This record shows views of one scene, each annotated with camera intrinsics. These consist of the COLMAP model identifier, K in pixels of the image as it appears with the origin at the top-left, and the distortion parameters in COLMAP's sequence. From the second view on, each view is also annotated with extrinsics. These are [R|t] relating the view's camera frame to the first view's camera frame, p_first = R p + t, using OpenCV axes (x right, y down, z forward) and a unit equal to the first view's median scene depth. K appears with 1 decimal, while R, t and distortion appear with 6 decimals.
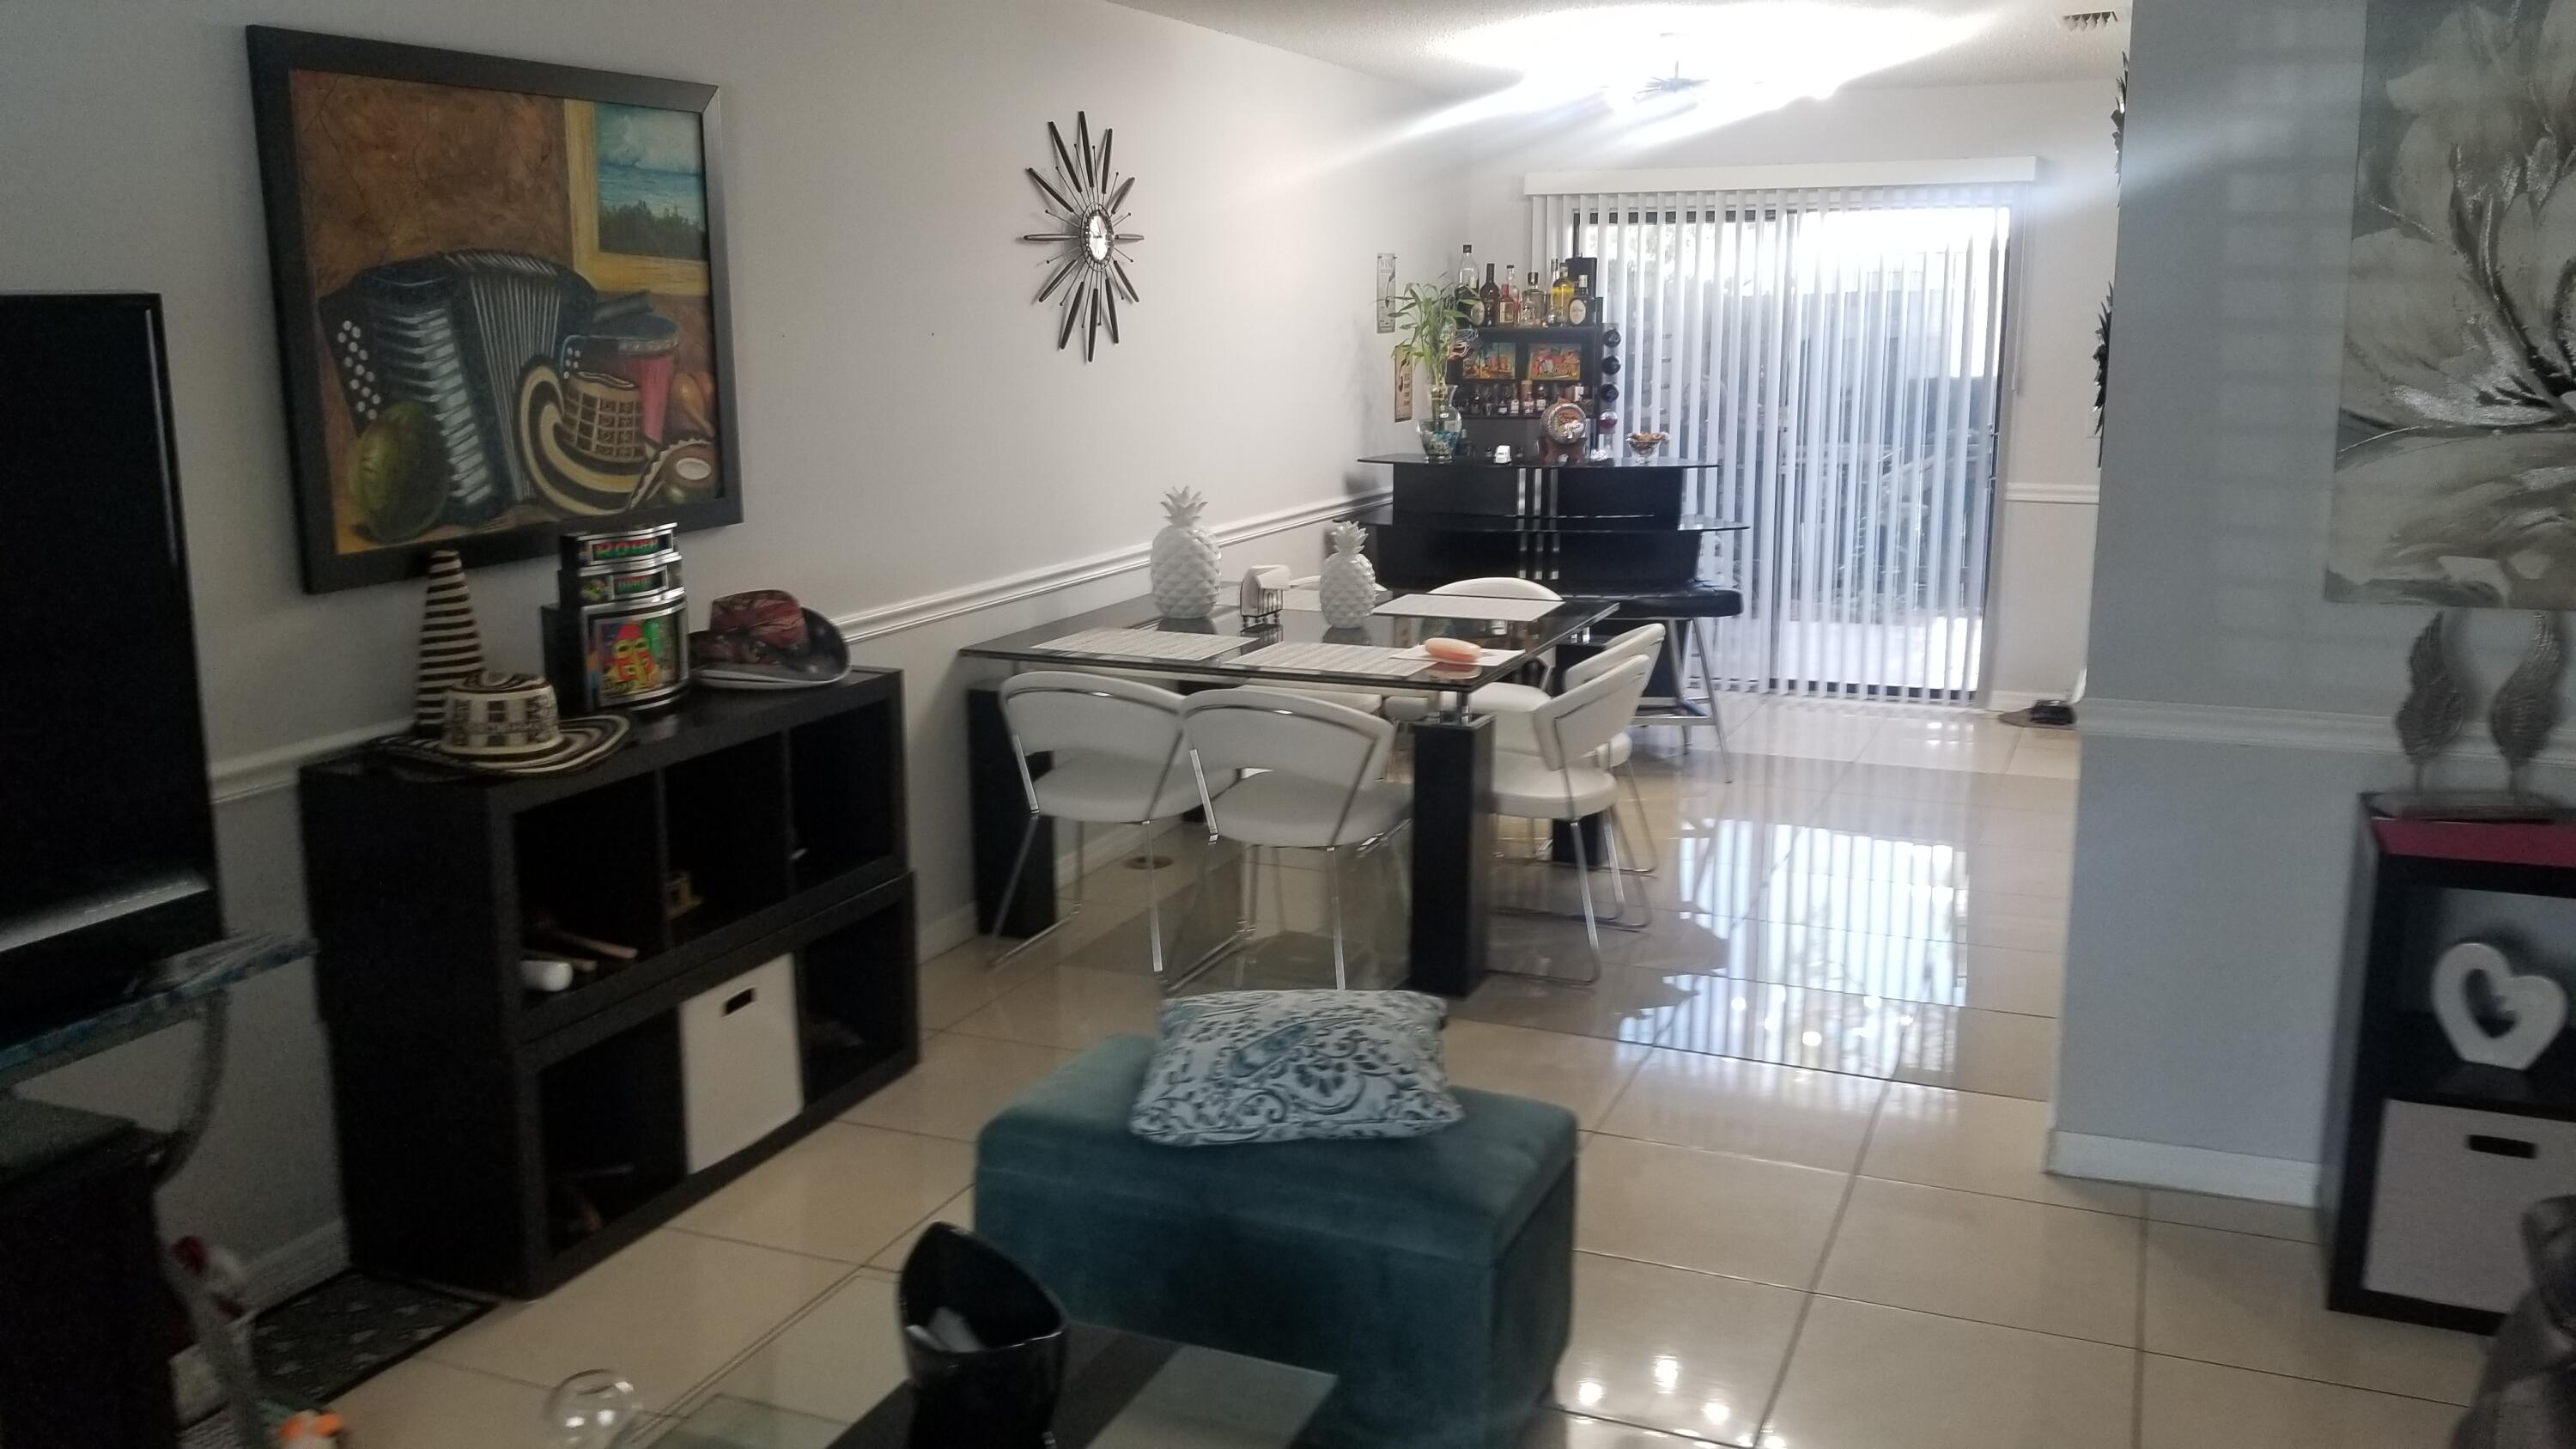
lens RADIAL K [[2103.5, 0, 1288.0], [0, 2103.5, 724.5], [0, 0, 1]] dist [0.001947, -0.002562]
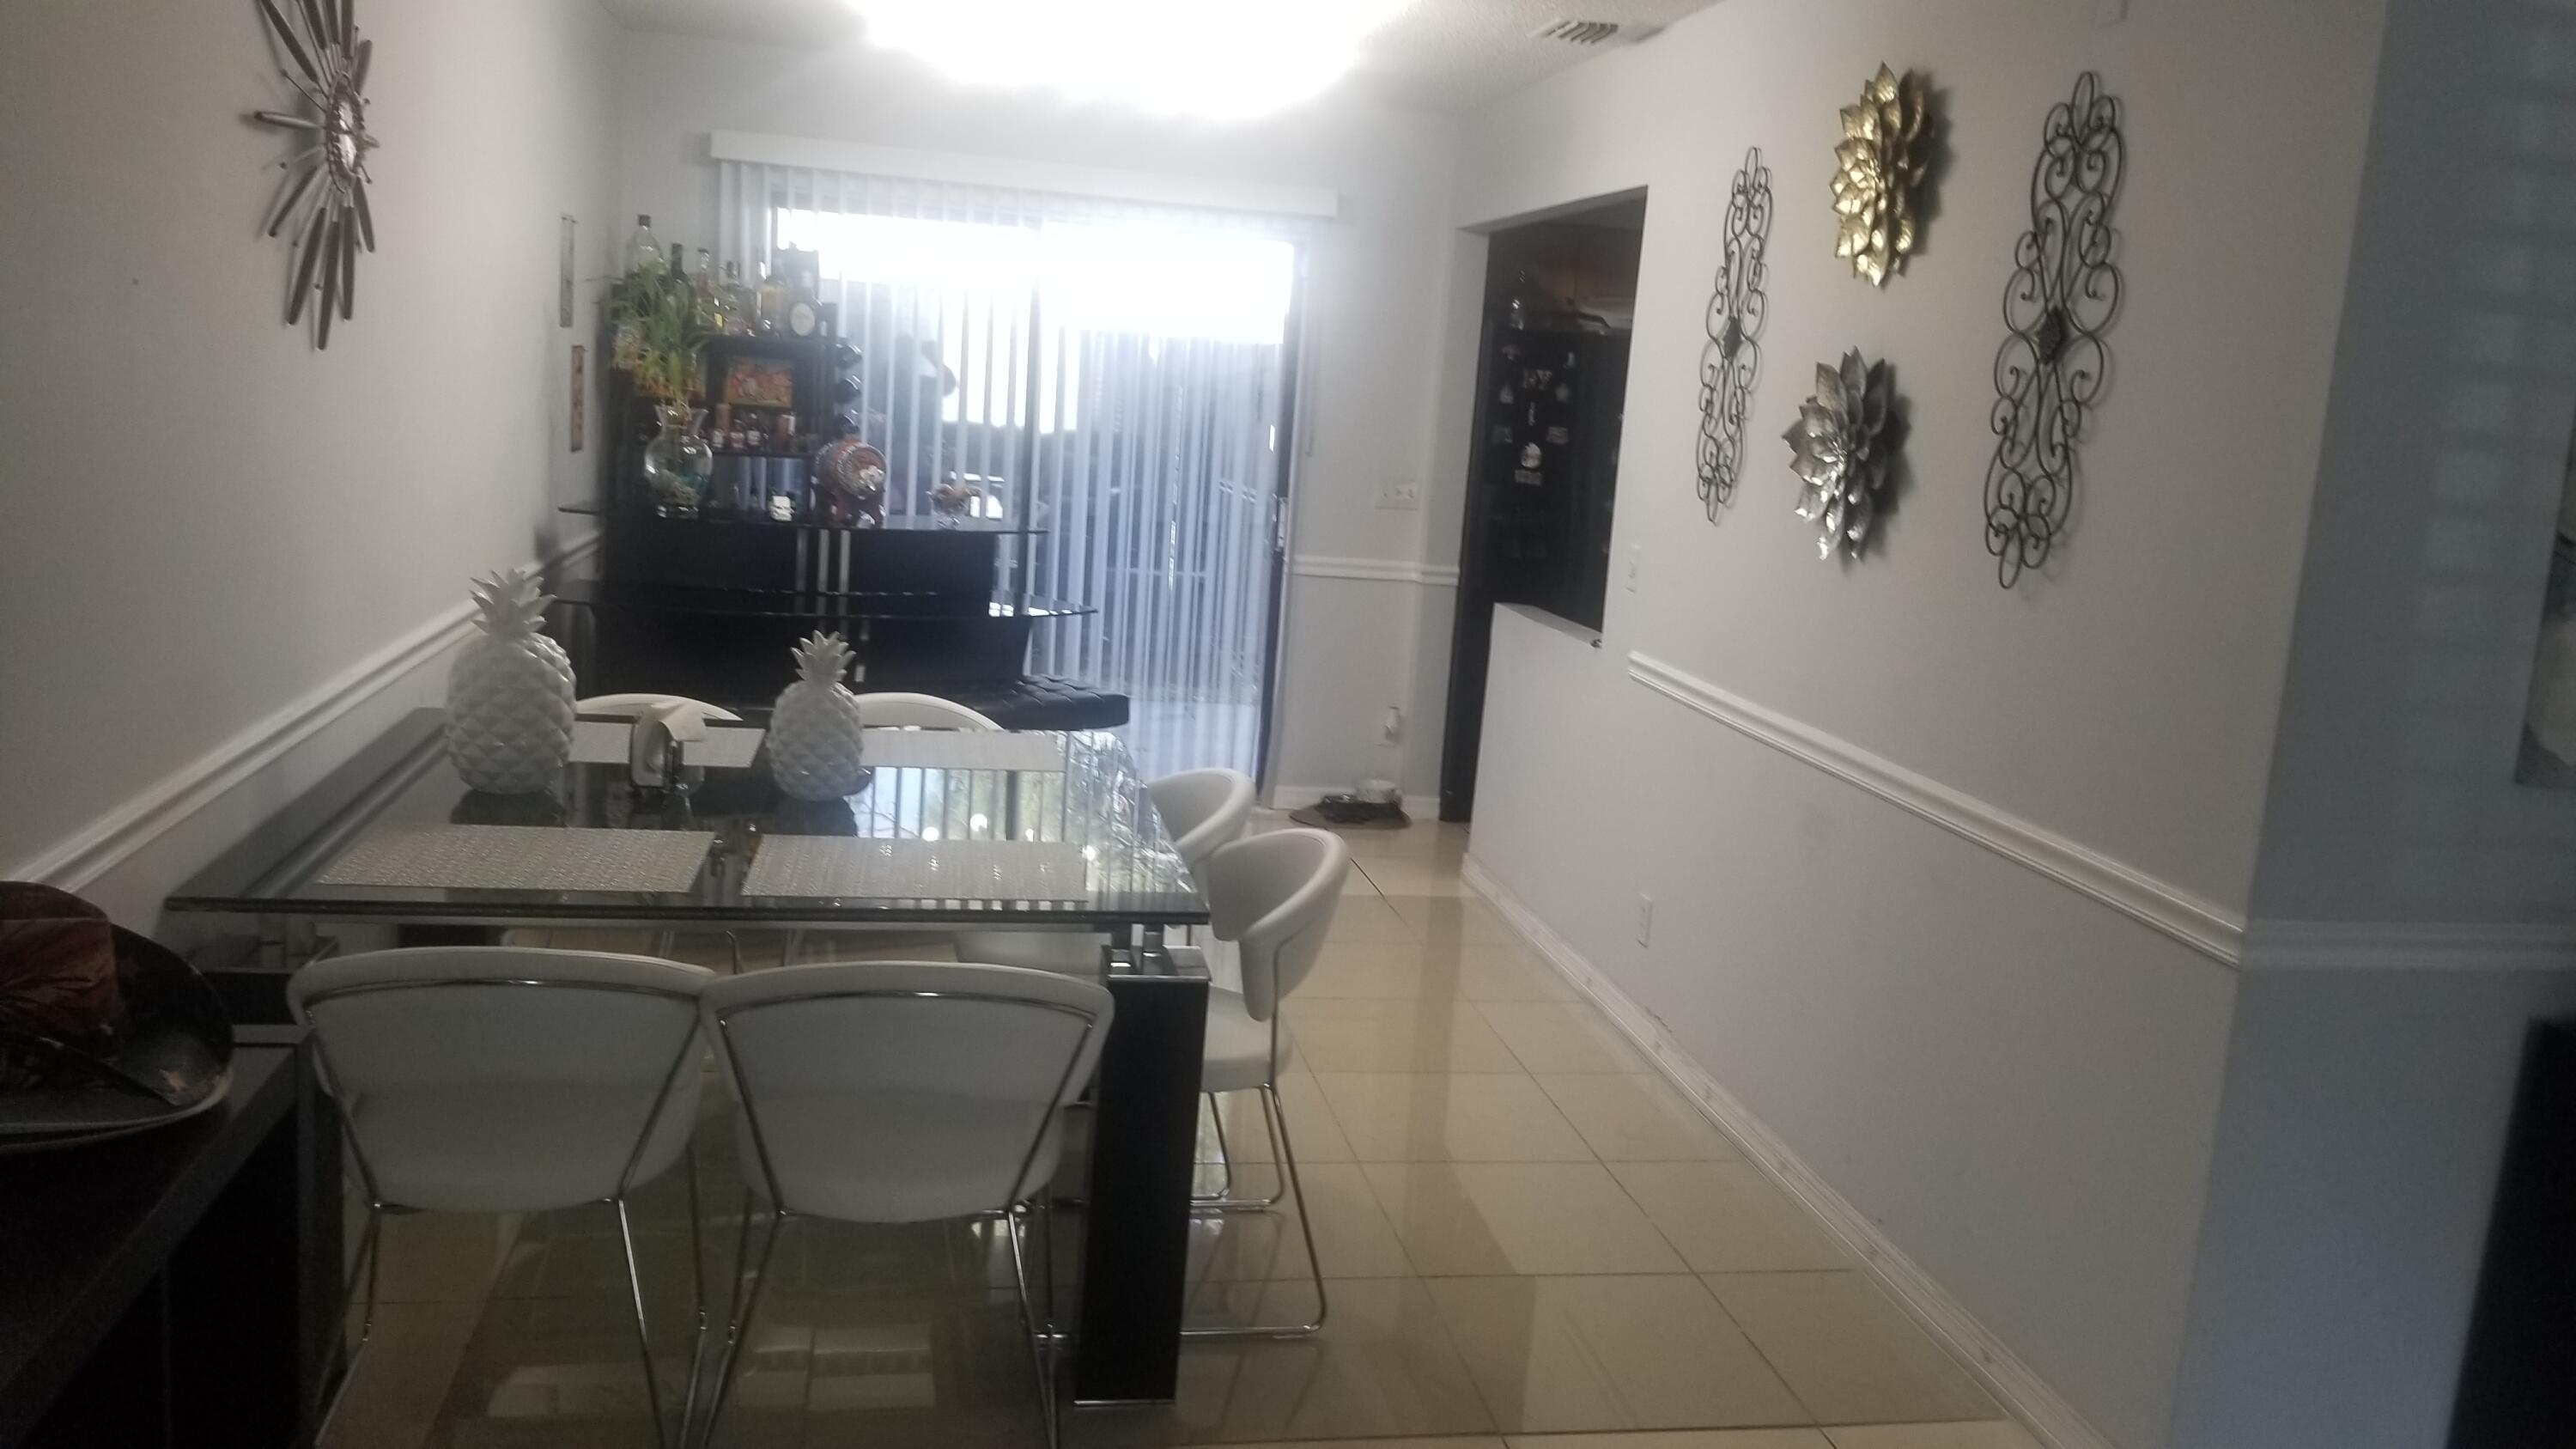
lens RADIAL K [[2005.4, 0, 1288.0], [0, 2005.4, 724.5], [0, 0, 1]] dist [0.000316, -0.001603]
pose [[0.807220, -0.035219, 0.589198, -0.291513], [0.034020, 0.999335, 0.013125, -0.098133], [-0.589269, 0.009450, 0.807882, 0.575713]]
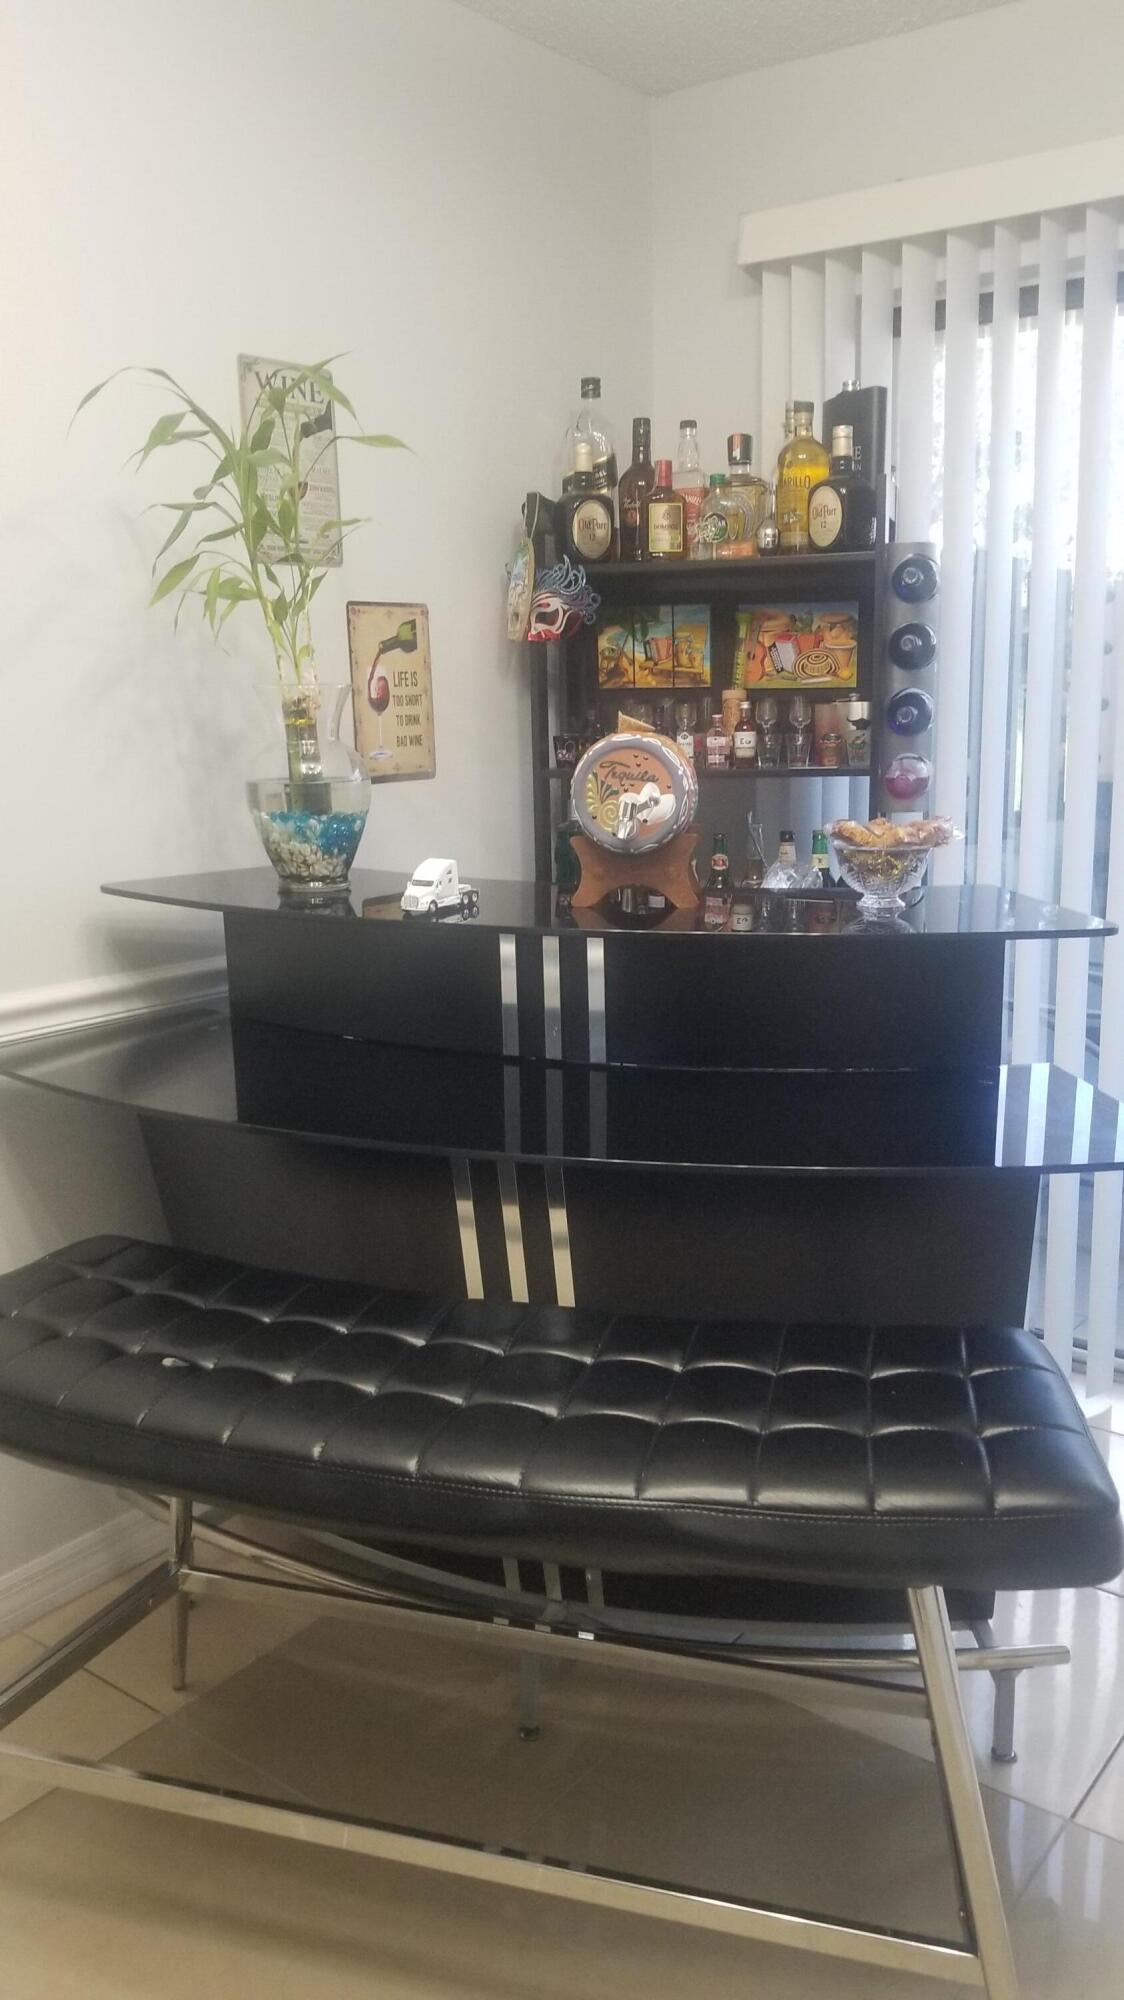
lens RADIAL K [[1632.9, 0, 562.0], [0, 1632.9, 1000.0], [0, 0, 1]] dist [0.001947, -0.002562]
pose [[0.974887, 0.033562, -0.220155, 0.299129], [-0.034245, 0.999413, 0.000714, -0.188819], [0.220049, 0.006843, 0.975465, 1.271875]]
